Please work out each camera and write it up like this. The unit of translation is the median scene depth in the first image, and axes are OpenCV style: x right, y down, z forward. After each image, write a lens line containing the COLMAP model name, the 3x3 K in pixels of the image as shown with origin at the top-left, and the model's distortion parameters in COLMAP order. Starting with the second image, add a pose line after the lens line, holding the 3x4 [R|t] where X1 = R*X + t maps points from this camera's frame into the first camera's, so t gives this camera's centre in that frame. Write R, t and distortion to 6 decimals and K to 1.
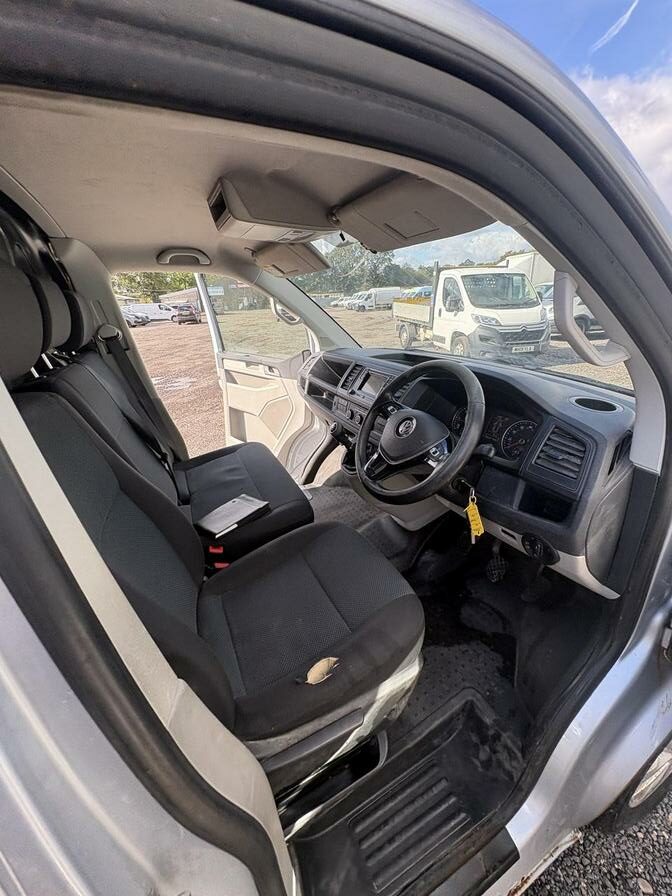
lens RADIAL K [[360.4, 0, 344.4], [0, 360.4, 466.7], [0, 0, 1]] dist [-0.007089, 0.002375]
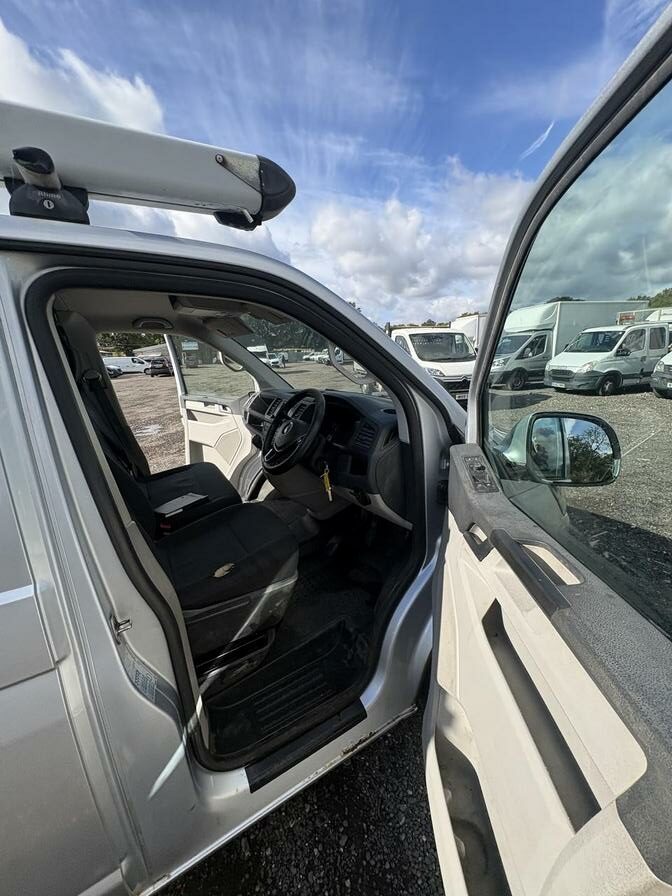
lens RADIAL K [[360.4, 0, 340.0], [0, 360.4, 467.5], [0, 0, 1]] dist [-0.007089, 0.002375]
pose [[0.997870, -0.014465, 0.063615, 0.102724], [0.022642, 0.991286, -0.129769, 0.093745], [-0.061183, 0.130933, 0.989502, -0.196229]]
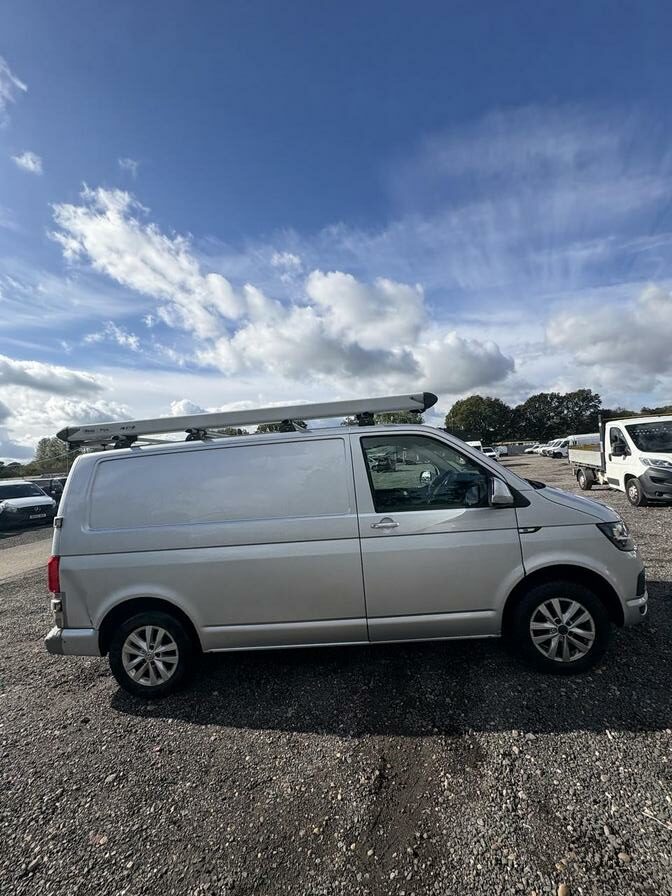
lens RADIAL K [[360.4, 0, 330.6], [0, 360.4, 449.8], [0, 0, 1]] dist [-0.007089, 0.002375]
pose [[0.862945, -0.037987, -0.503869, 0.547568], [-0.179333, 0.909233, -0.375680, 0.577750], [0.472405, 0.414551, 0.777805, -1.332010]]
